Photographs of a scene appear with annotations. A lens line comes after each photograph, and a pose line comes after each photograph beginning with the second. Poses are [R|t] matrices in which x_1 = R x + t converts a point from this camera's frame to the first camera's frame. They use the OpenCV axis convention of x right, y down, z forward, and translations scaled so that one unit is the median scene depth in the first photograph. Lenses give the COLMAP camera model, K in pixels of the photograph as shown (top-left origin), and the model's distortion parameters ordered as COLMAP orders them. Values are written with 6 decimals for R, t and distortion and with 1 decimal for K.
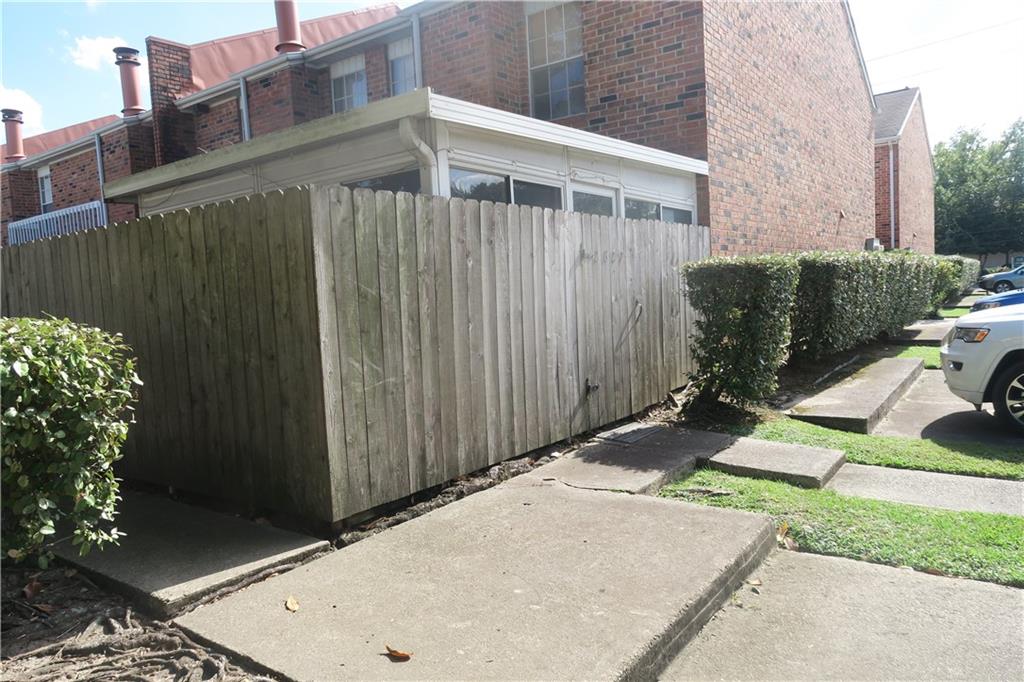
lens RADIAL K [[707.6, 0, 512.2], [0, 707.6, 343.6], [0, 0, 1]] dist [-0.009822, -0.000821]
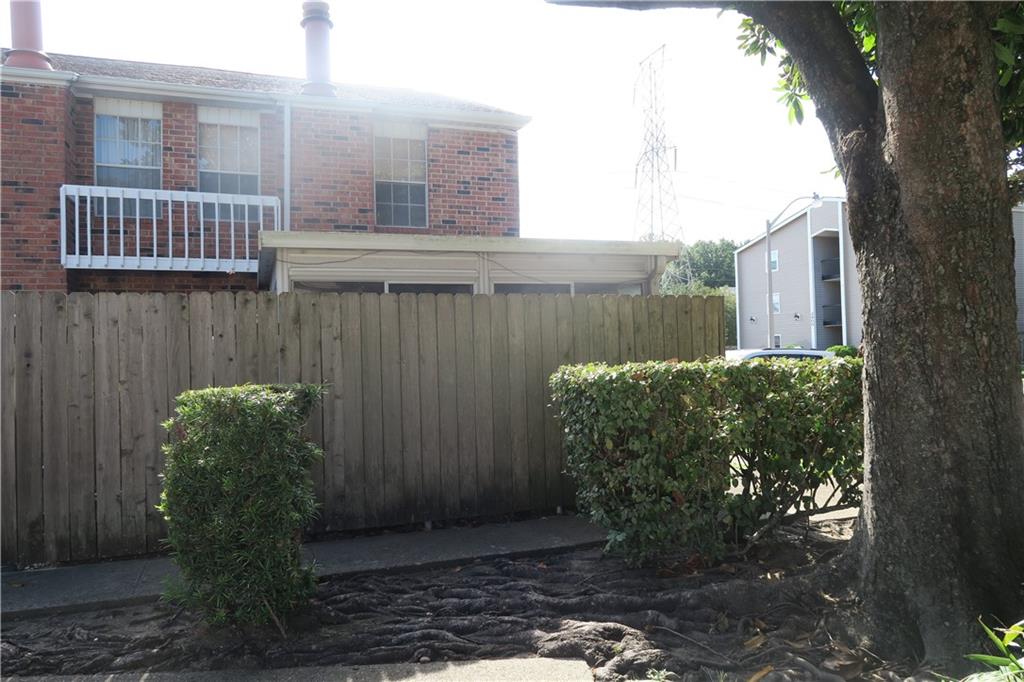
lens RADIAL K [[707.6, 0, 511.4], [0, 707.6, 343.1], [0, 0, 1]] dist [-0.009822, -0.000821]
pose [[0.573561, 0.055947, 0.817250, -0.923268], [0.054206, 0.992886, -0.106013, 0.024543], [-0.817367, 0.105105, 0.566448, 0.197306]]
